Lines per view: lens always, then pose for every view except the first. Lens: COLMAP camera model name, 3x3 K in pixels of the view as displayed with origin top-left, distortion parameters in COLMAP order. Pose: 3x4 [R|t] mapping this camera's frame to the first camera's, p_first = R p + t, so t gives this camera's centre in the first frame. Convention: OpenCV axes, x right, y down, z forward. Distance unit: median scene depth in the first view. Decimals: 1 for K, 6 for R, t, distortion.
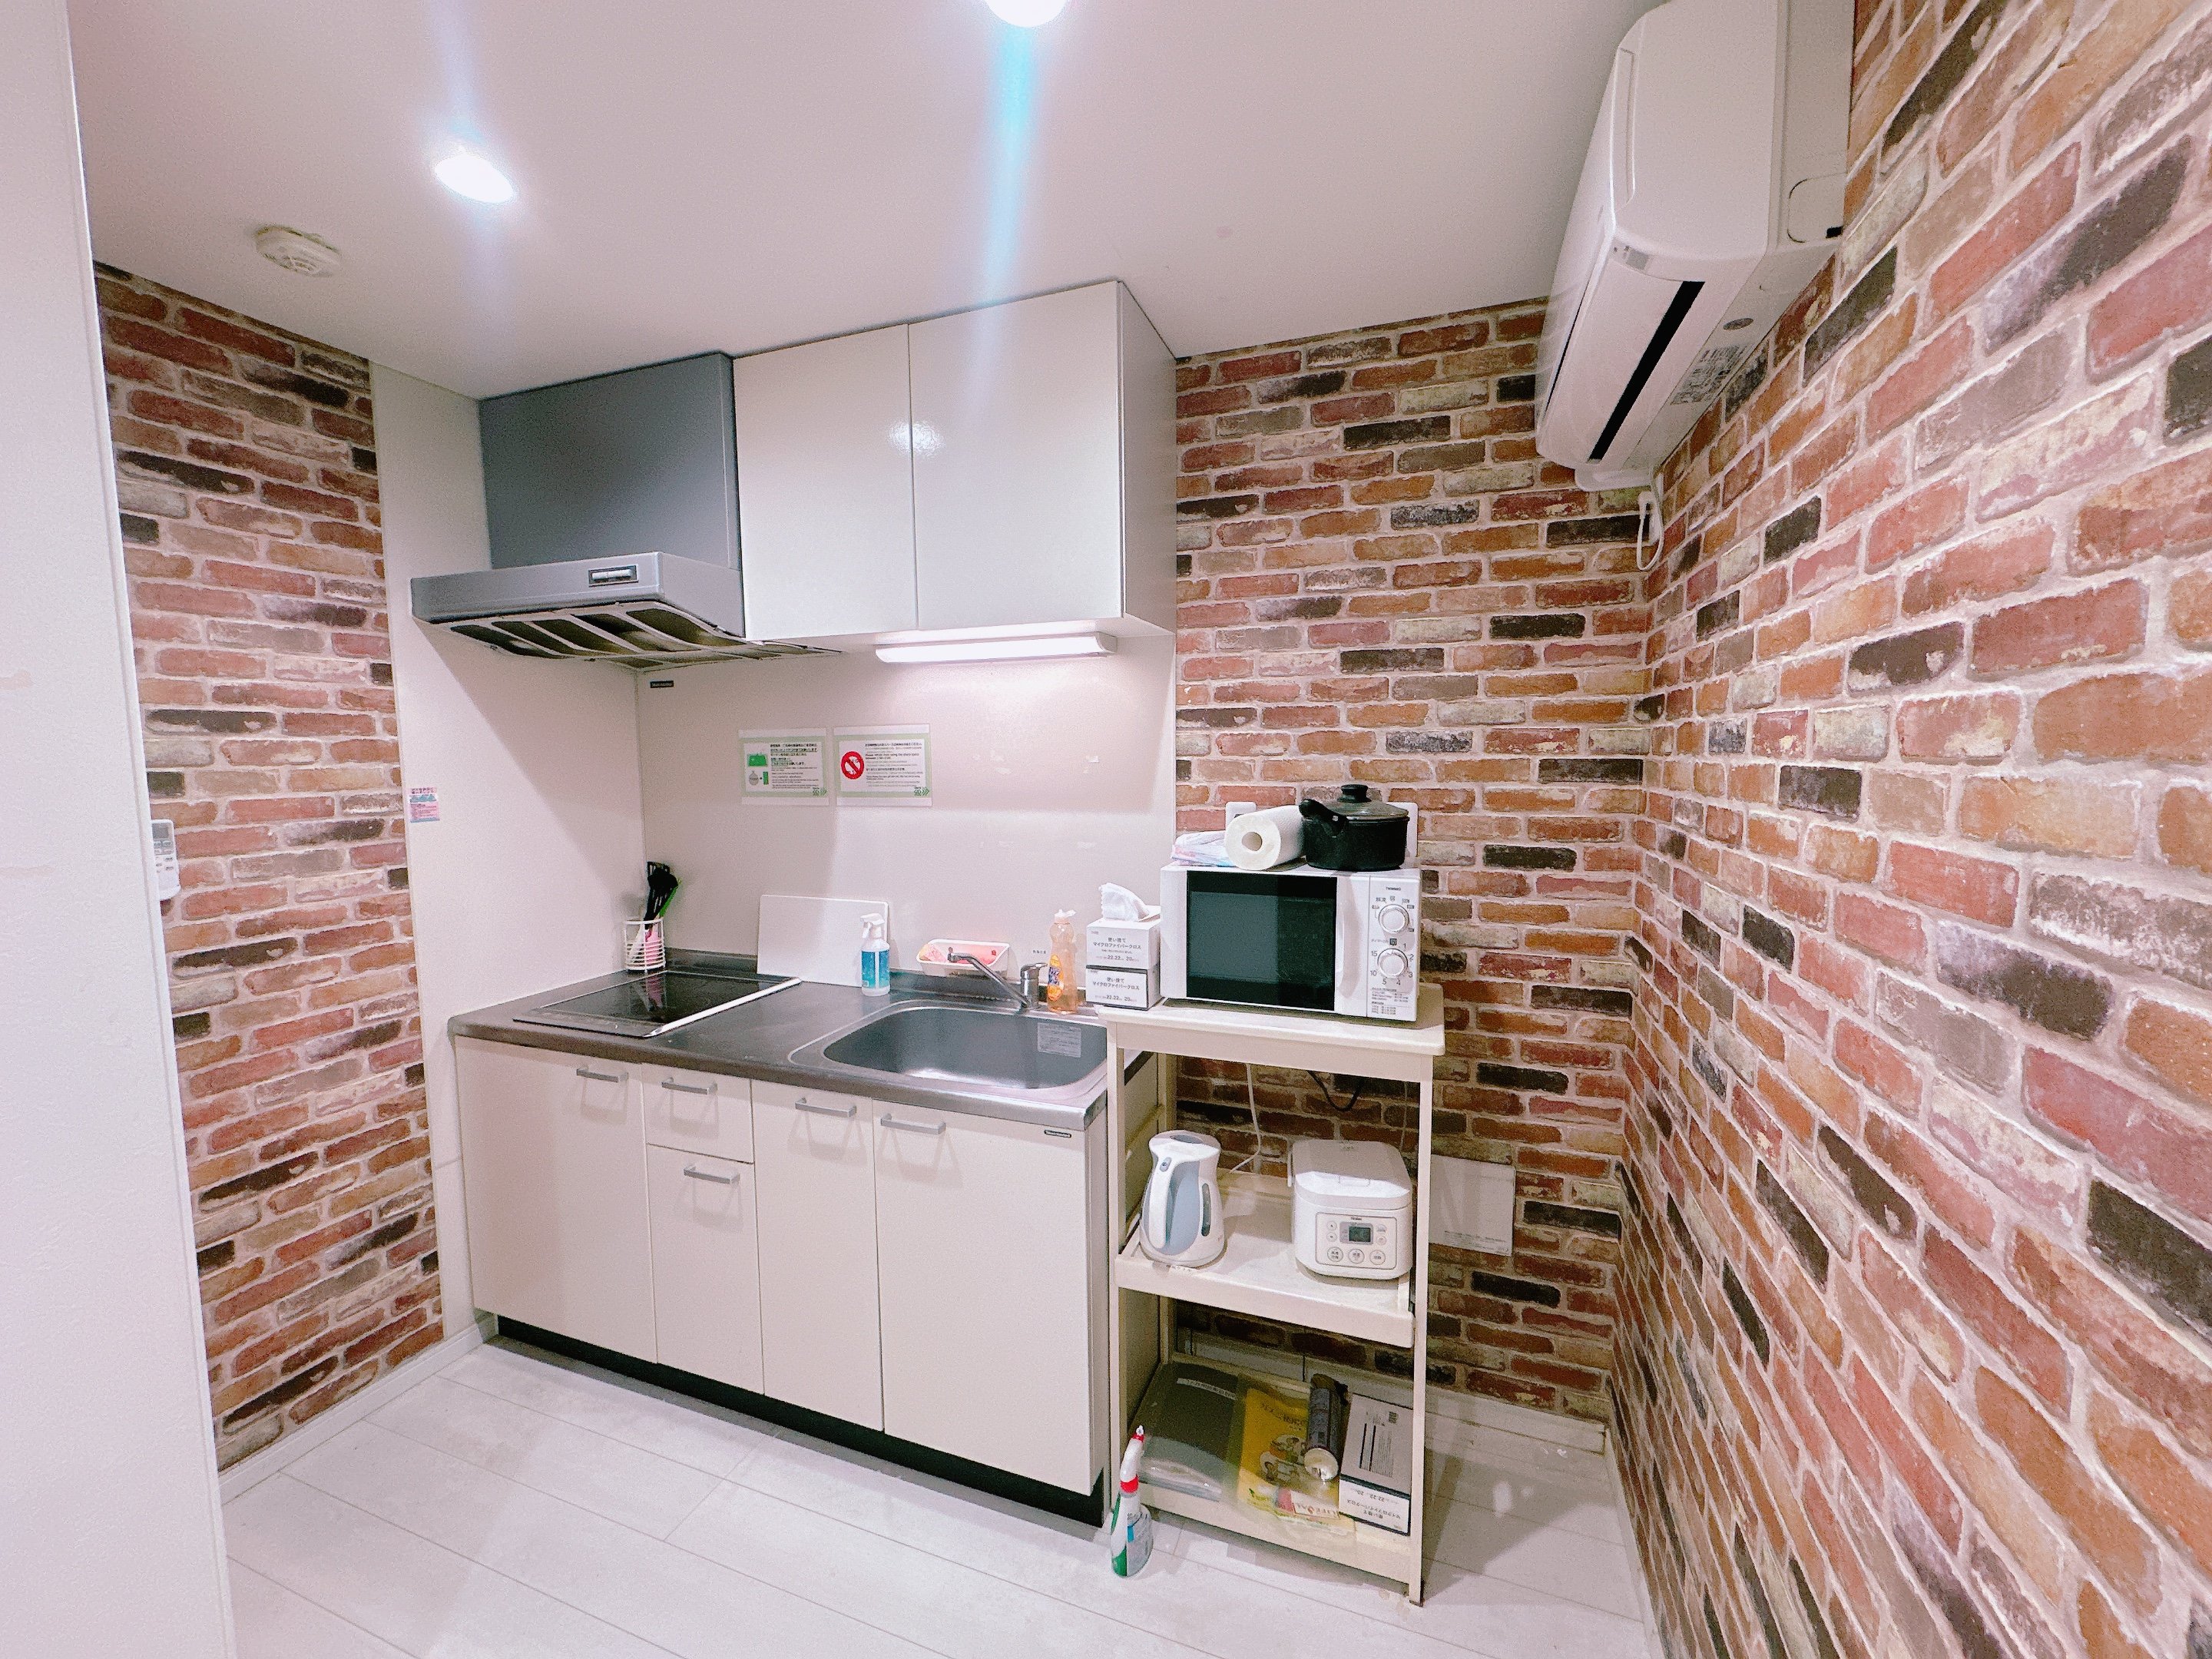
lens RADIAL K [[882.7, 0, 1109.6], [0, 882.7, 828.3], [0, 0, 1]] dist [-0.001735, -0.000254]
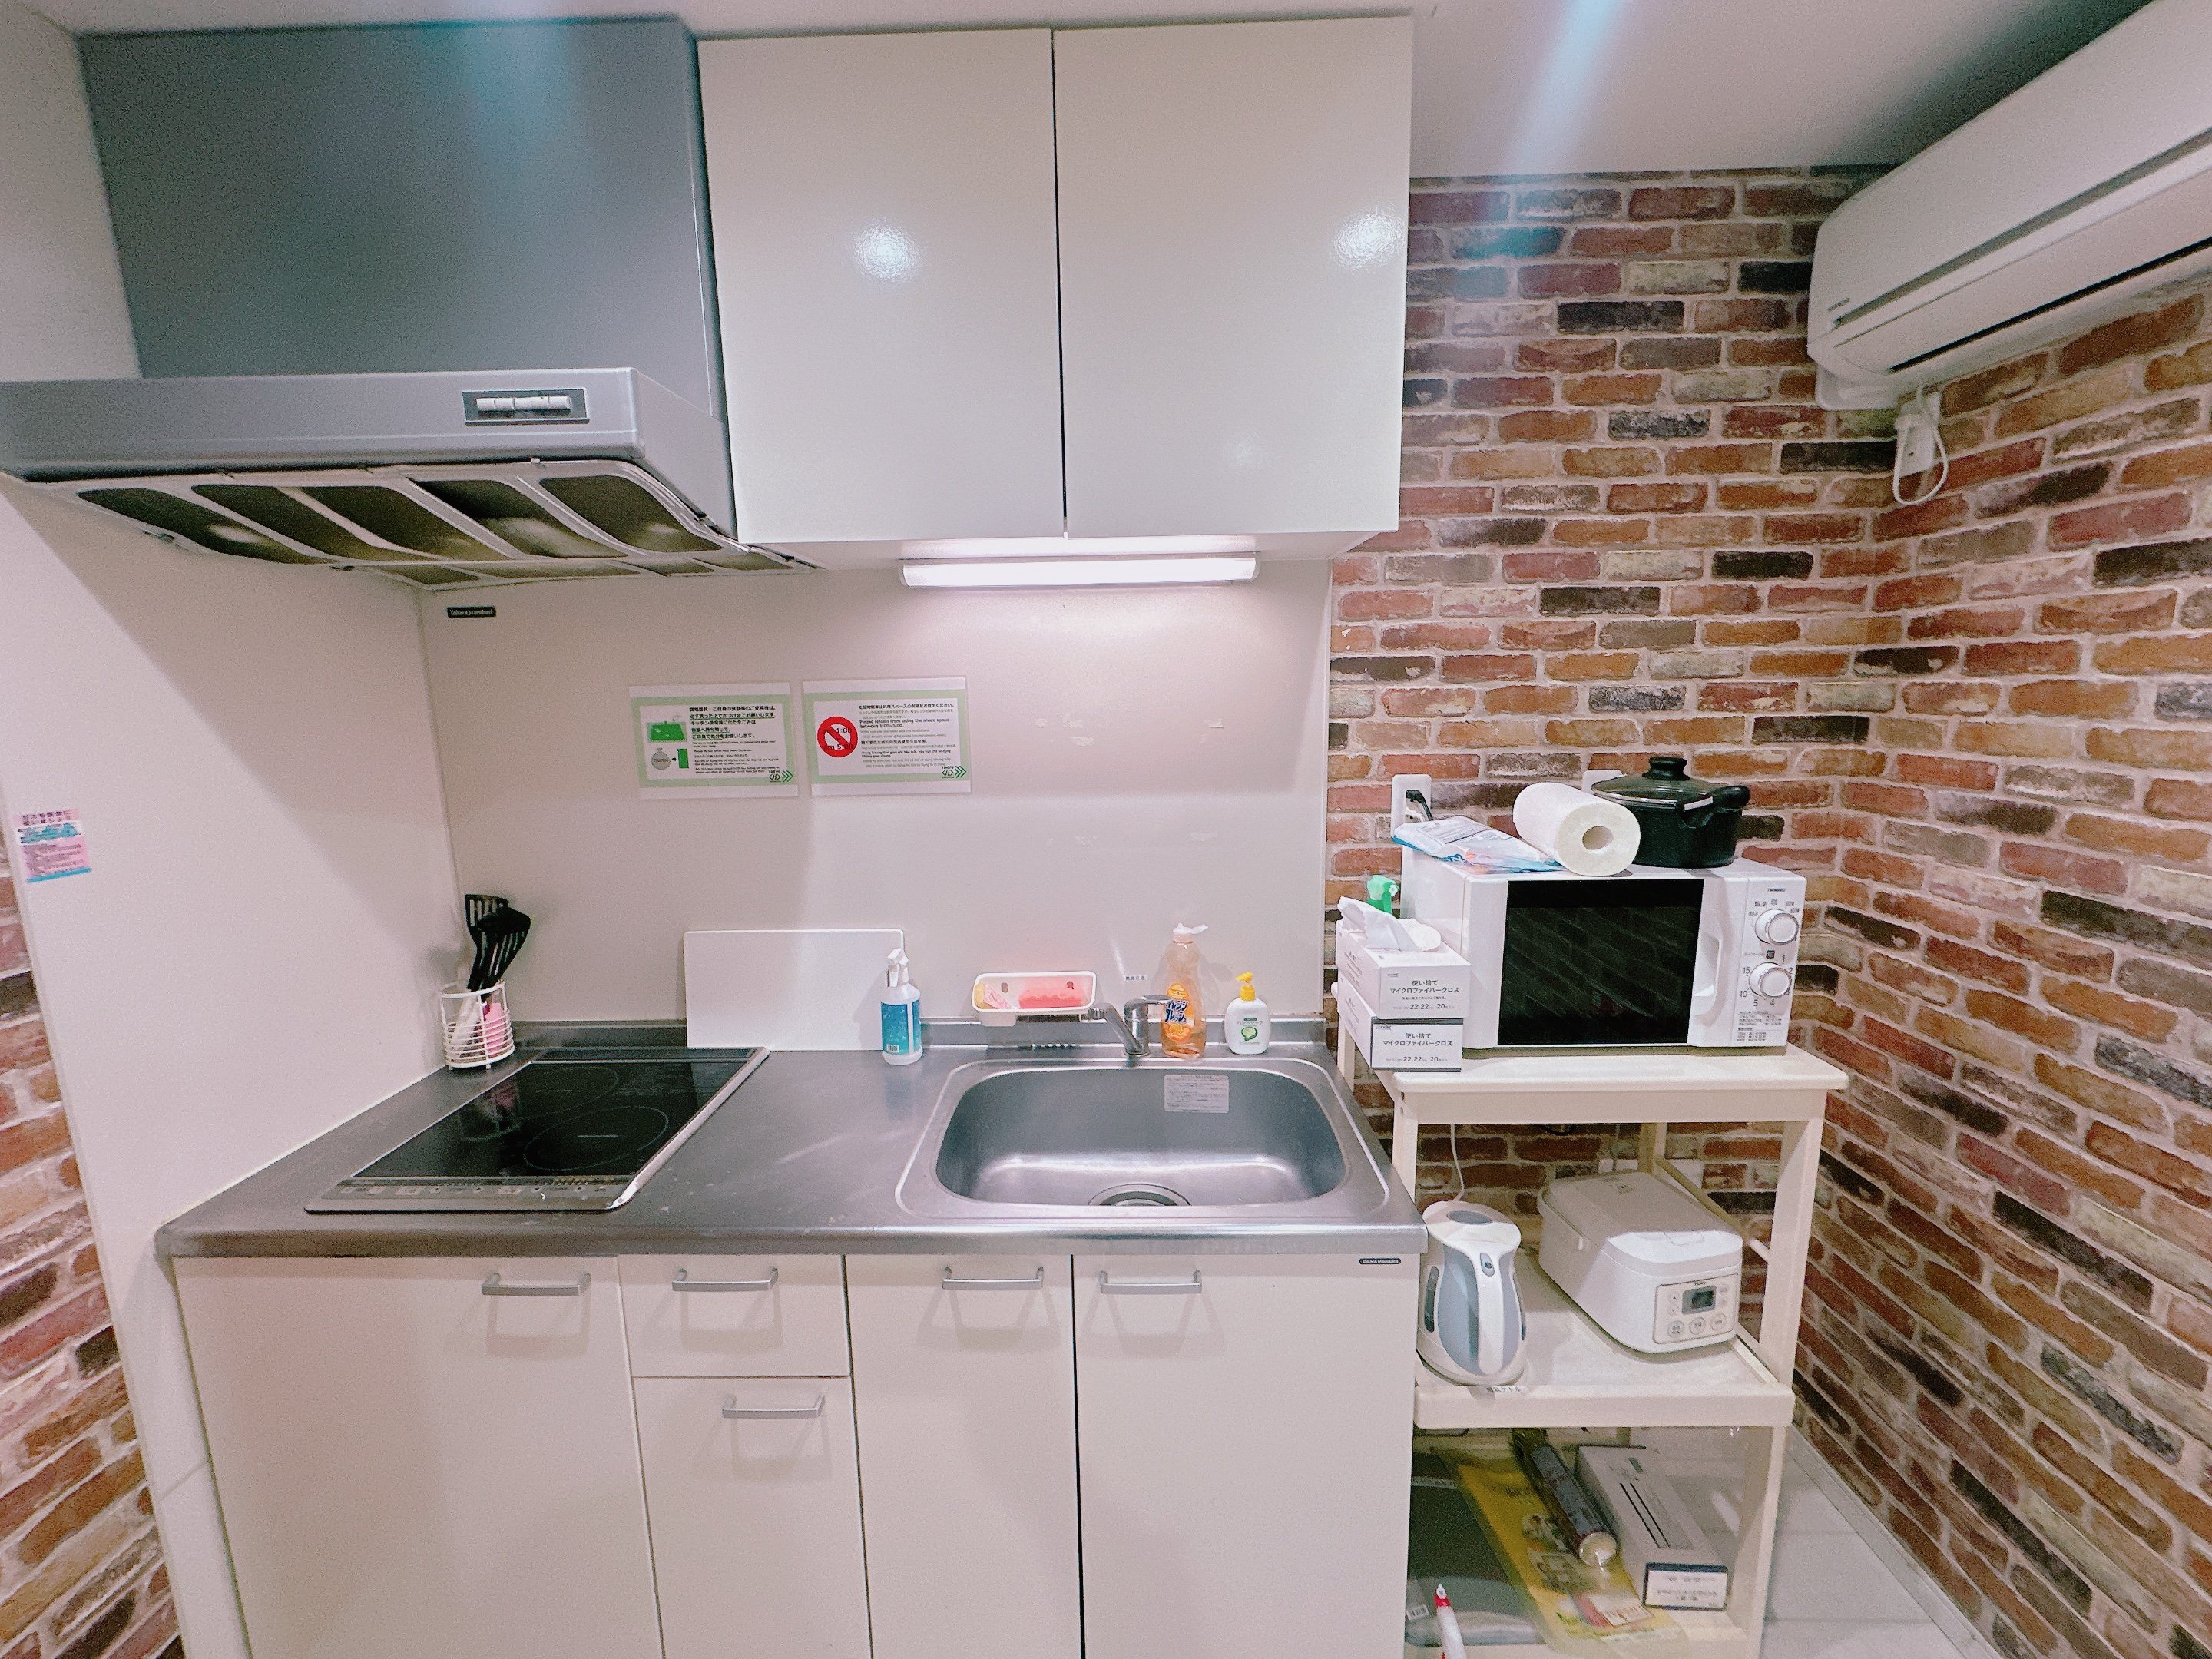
lens RADIAL K [[882.7, 0, 1113.9], [0, 882.7, 828.1], [0, 0, 1]] dist [-0.001735, -0.000254]
pose [[0.943534, -0.061355, 0.325545, -0.391747], [0.038222, 0.996299, 0.076992, -0.056204], [-0.329063, -0.060201, 0.942387, 0.343580]]
